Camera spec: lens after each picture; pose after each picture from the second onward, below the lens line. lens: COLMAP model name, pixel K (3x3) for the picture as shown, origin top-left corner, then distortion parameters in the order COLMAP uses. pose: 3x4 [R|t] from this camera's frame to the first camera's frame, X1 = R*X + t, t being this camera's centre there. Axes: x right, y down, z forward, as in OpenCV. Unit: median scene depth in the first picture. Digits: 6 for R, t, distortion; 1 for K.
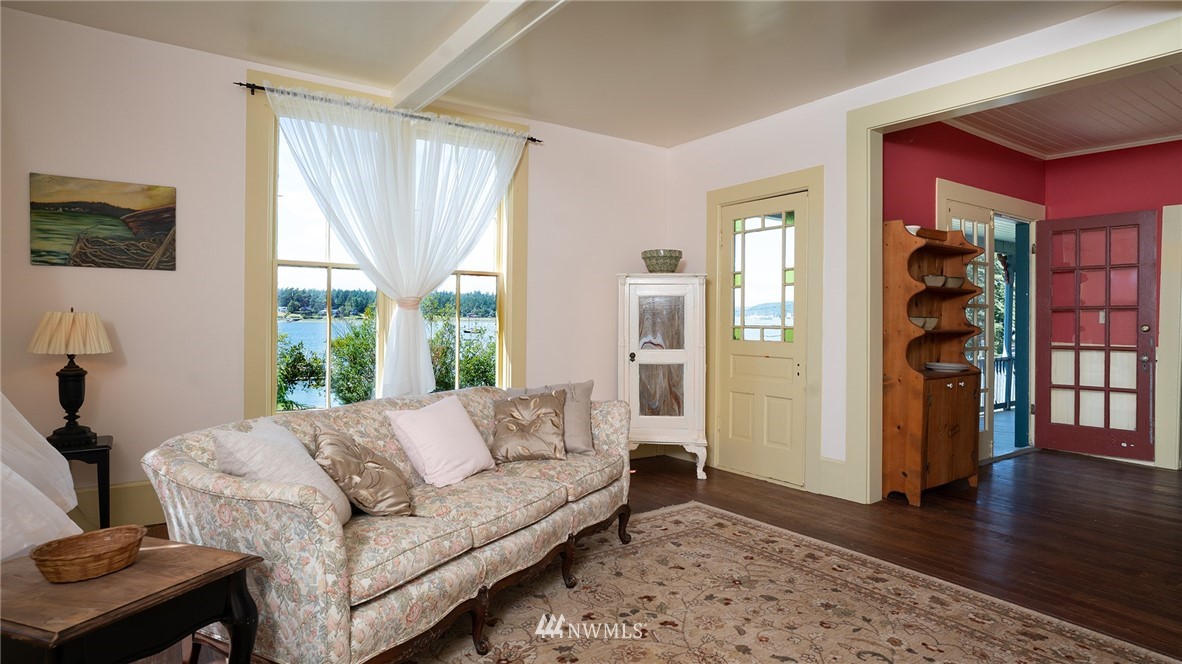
lens RADIAL K [[649.5, 0, 593.0], [0, 649.5, 317.3], [0, 0, 1]] dist [-0.038802, 0.033769]
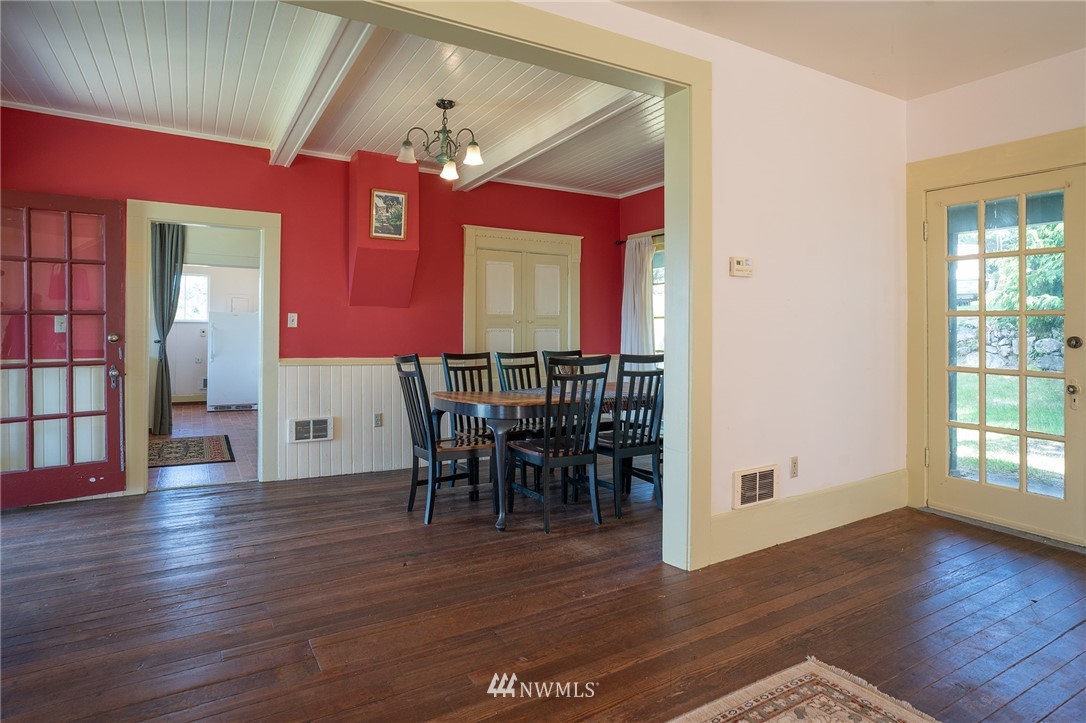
lens RADIAL K [[603.2, 0, 543.7], [0, 603.2, 330.2], [0, 0, 1]] dist [-0.014839, 0.001534]
pose [[0.073537, -0.015739, 0.997168, 0.150292], [0.002835, 0.999875, 0.015573, -0.005007], [-0.997288, 0.001681, 0.073572, 0.512097]]
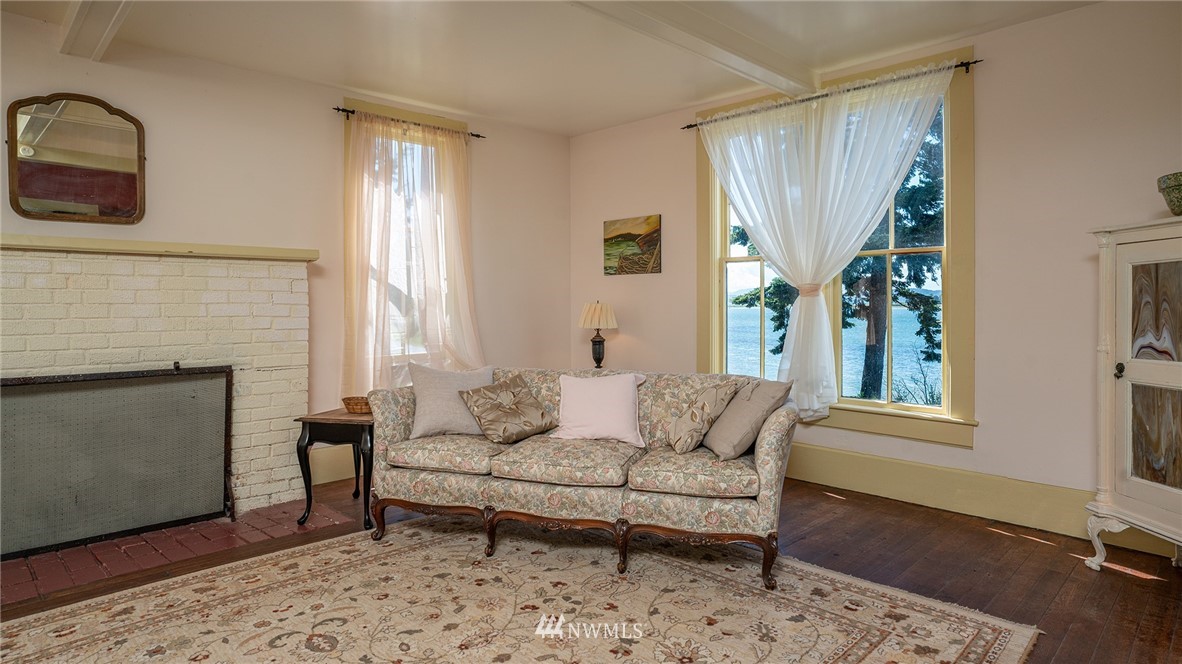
lens RADIAL K [[655.3, 0, 590.9], [0, 655.3, 301.2], [0, 0, 1]] dist [-0.032206, 0.013496]
pose [[0.169756, -0.013416, -0.985395, 0.694124], [0.003826, 0.999909, -0.012955, 0.007222], [0.985479, -0.001571, 0.169792, 0.565160]]
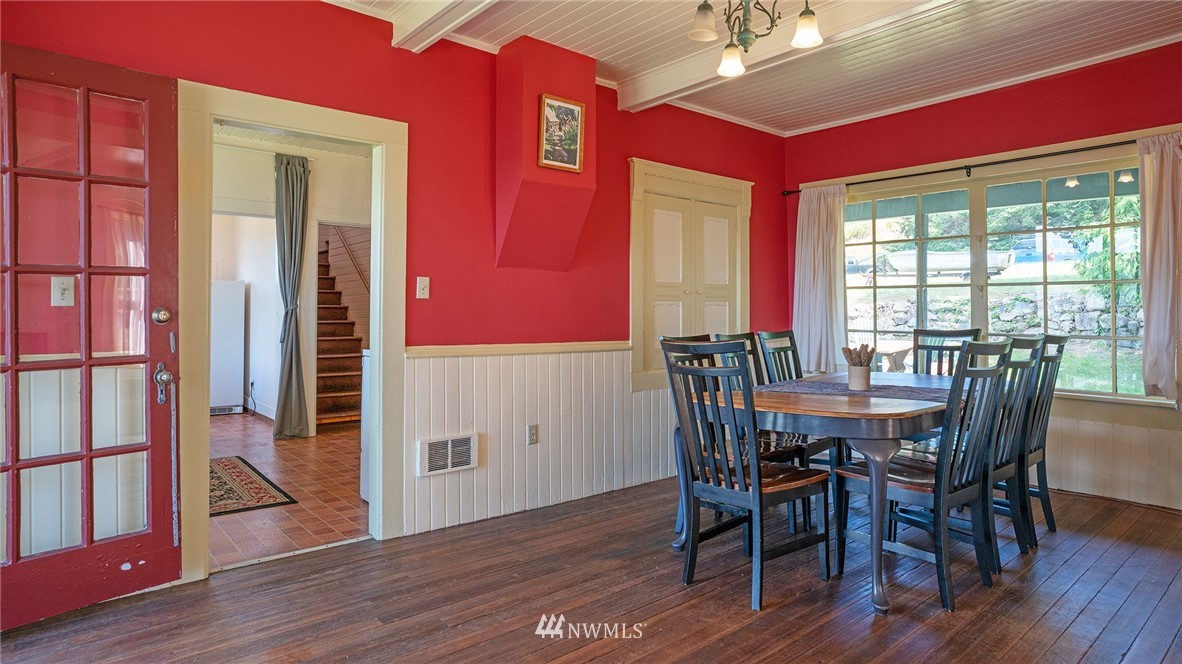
lens RADIAL K [[655.3, 0, 590.9], [0, 655.3, 301.2], [0, 0, 1]] dist [-0.032206, 0.013496]
pose [[-0.103674, -0.006962, 0.994587, 0.458180], [0.001876, 0.999972, 0.007195, 0.004690], [-0.994610, 0.002612, -0.103658, 0.996229]]
